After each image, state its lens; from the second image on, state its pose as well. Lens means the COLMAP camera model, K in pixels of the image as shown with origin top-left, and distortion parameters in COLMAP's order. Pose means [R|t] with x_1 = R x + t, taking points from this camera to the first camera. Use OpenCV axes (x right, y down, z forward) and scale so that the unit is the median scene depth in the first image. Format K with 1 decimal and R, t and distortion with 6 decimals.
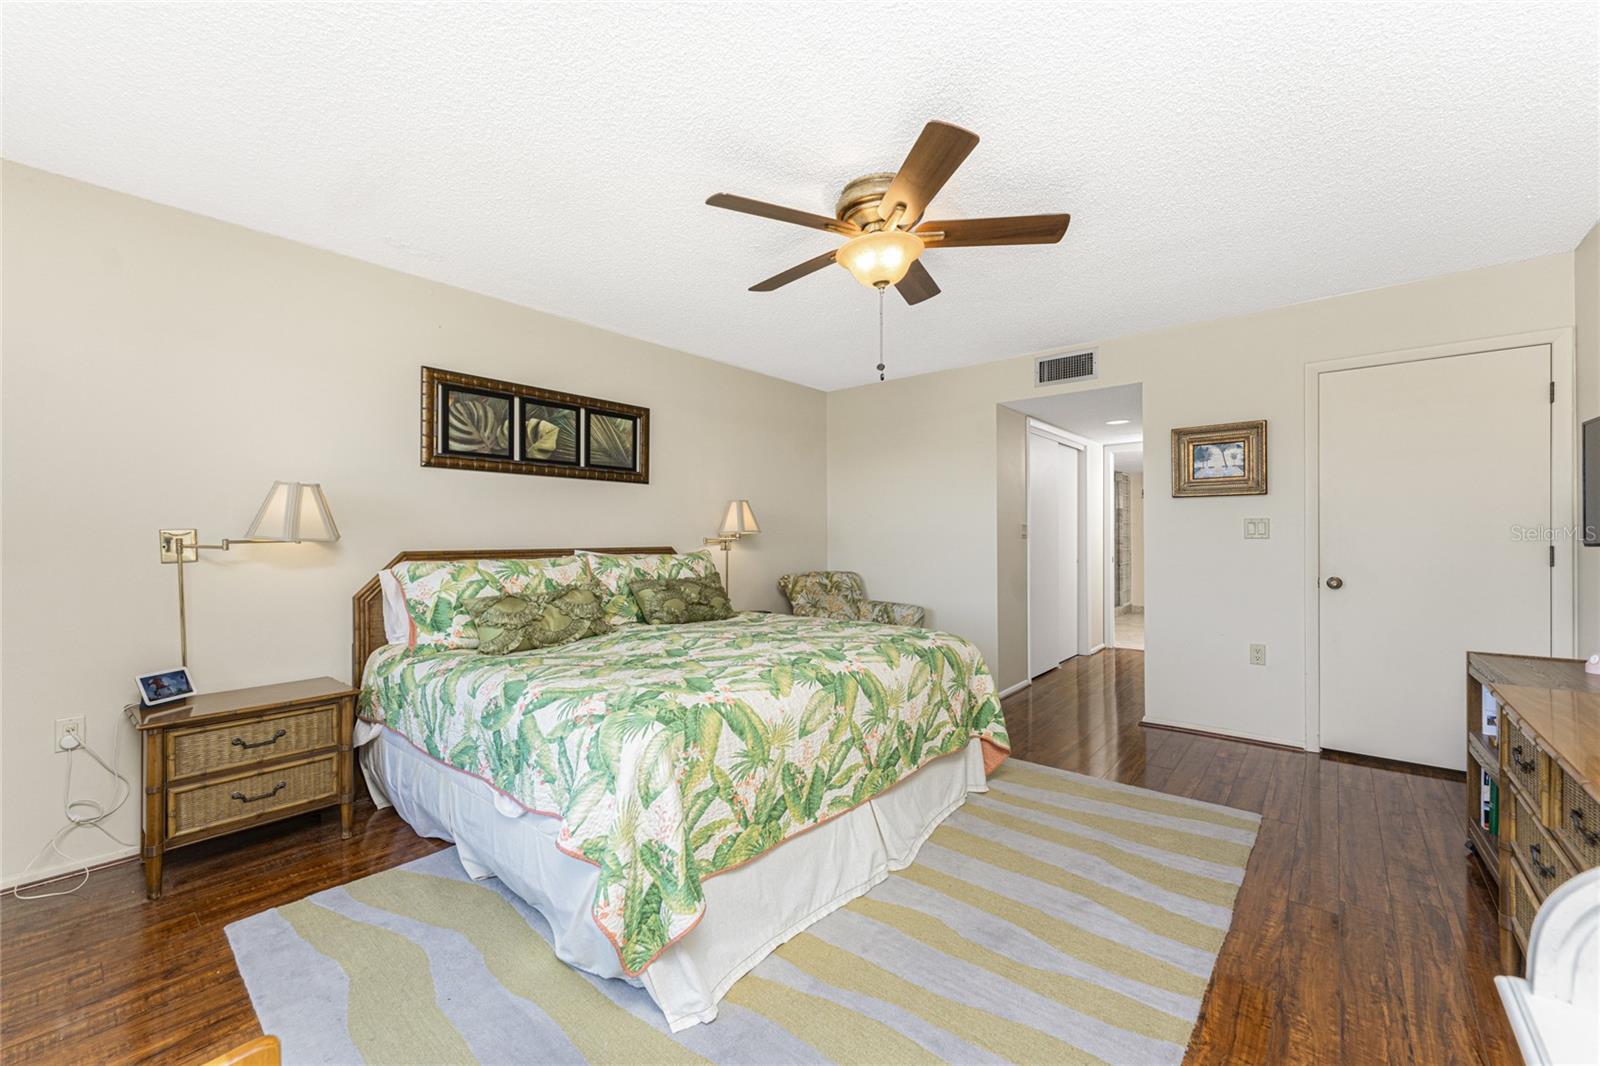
lens RADIAL K [[636.8, 0, 810.7], [0, 636.8, 520.5], [0, 0, 1]] dist [-0.000453, -0.000973]
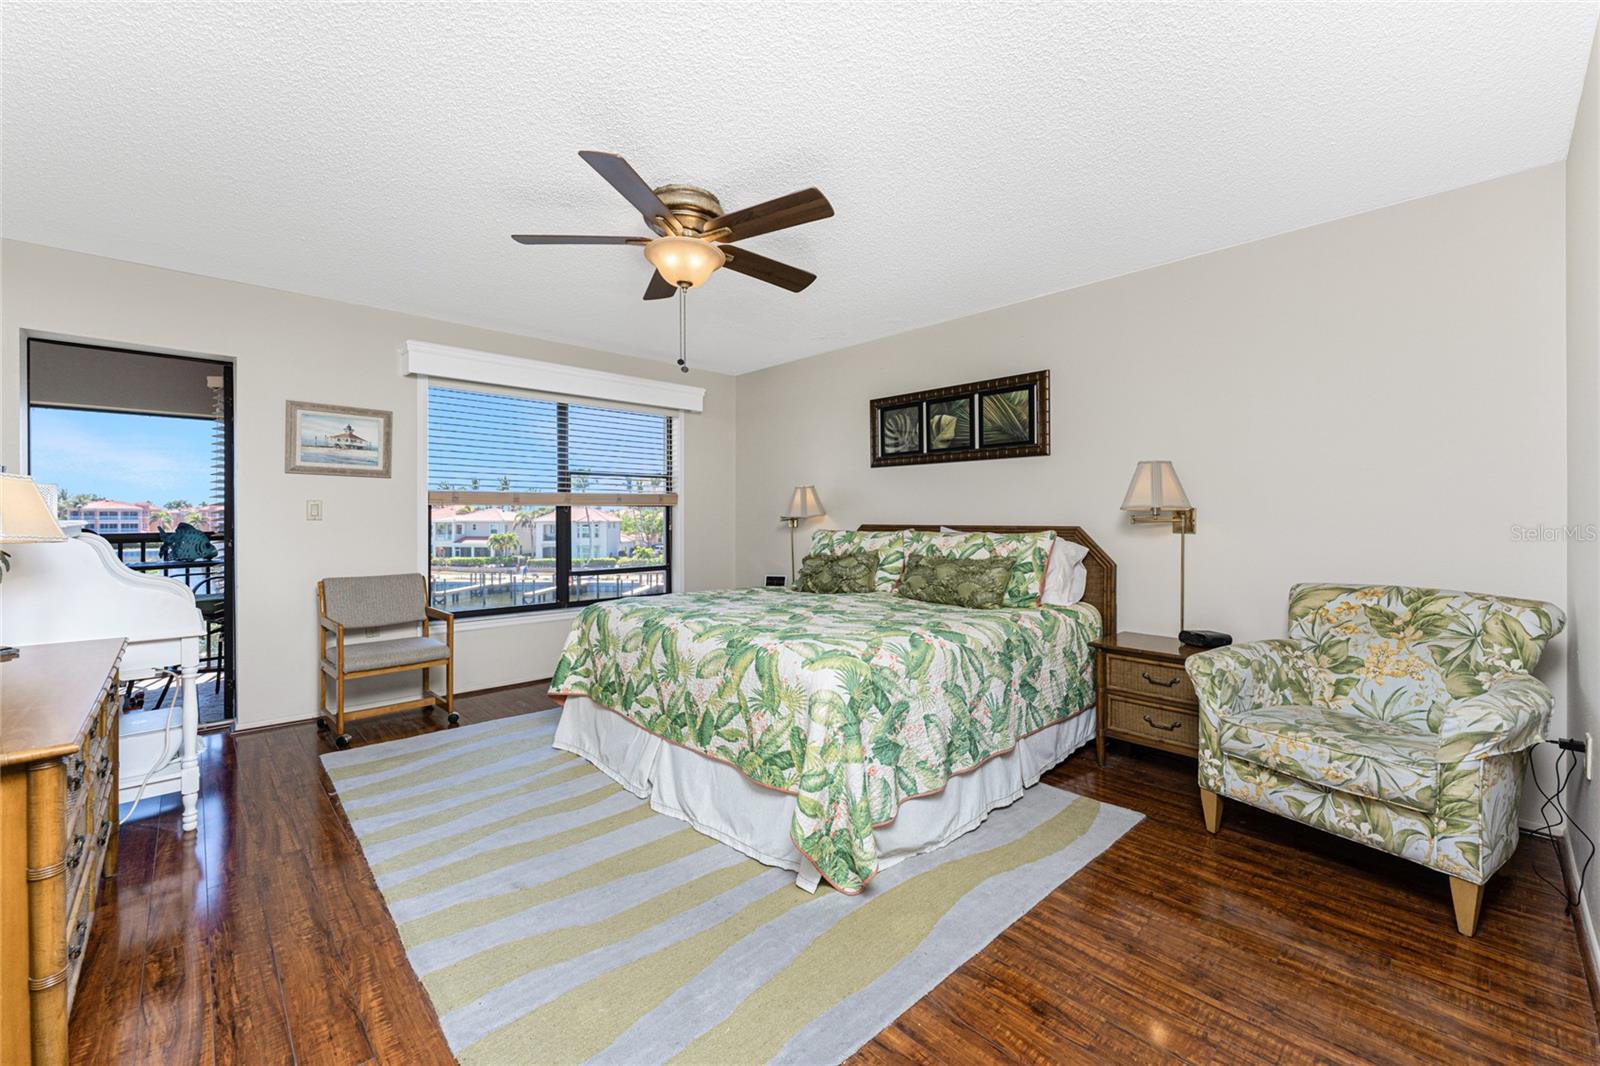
lens RADIAL K [[636.8, 0, 804.5], [0, 636.8, 523.6], [0, 0, 1]] dist [-0.000453, -0.000973]
pose [[-0.112710, 0.015543, -0.993506, 0.833789], [0.029161, 0.999499, 0.012328, 0.021535], [0.993200, -0.027582, -0.113107, 0.946566]]
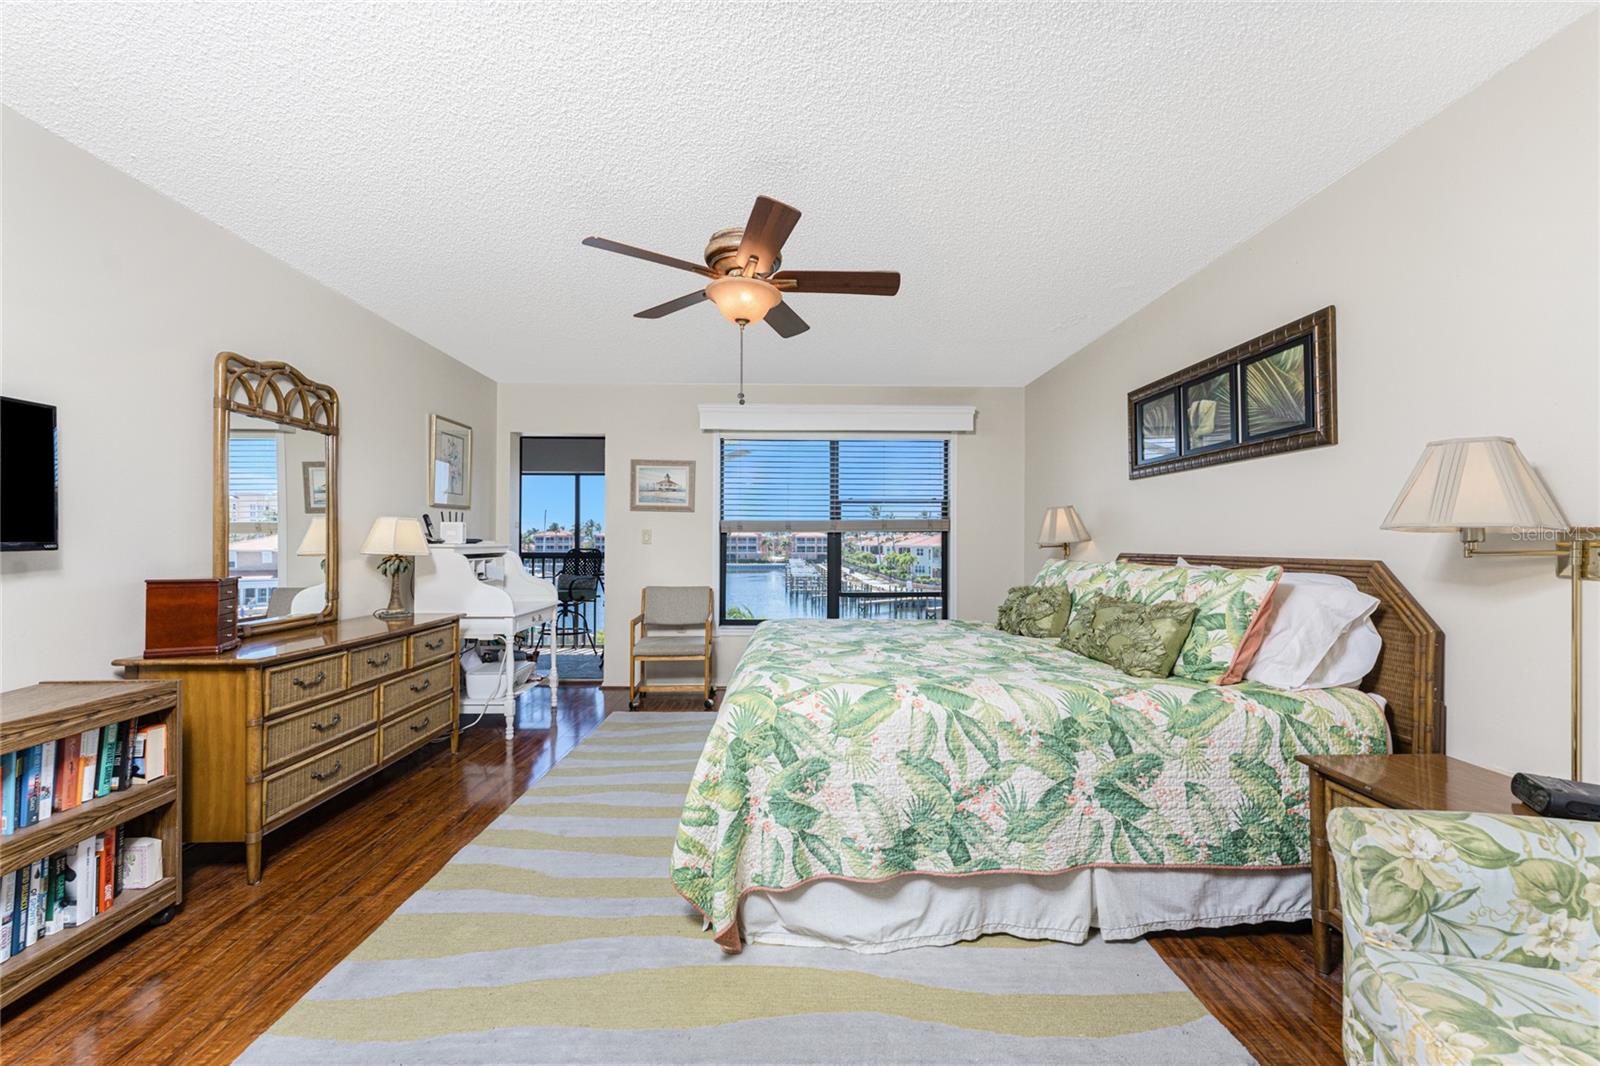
lens RADIAL K [[636.8, 0, 811.0], [0, 636.8, 541.7], [0, 0, 1]] dist [-0.000453, -0.000973]
pose [[-0.747685, 0.002858, -0.664048, 0.553381], [0.019929, 0.999637, -0.018136, 0.034206], [0.663755, -0.026794, -0.747470, 1.383197]]
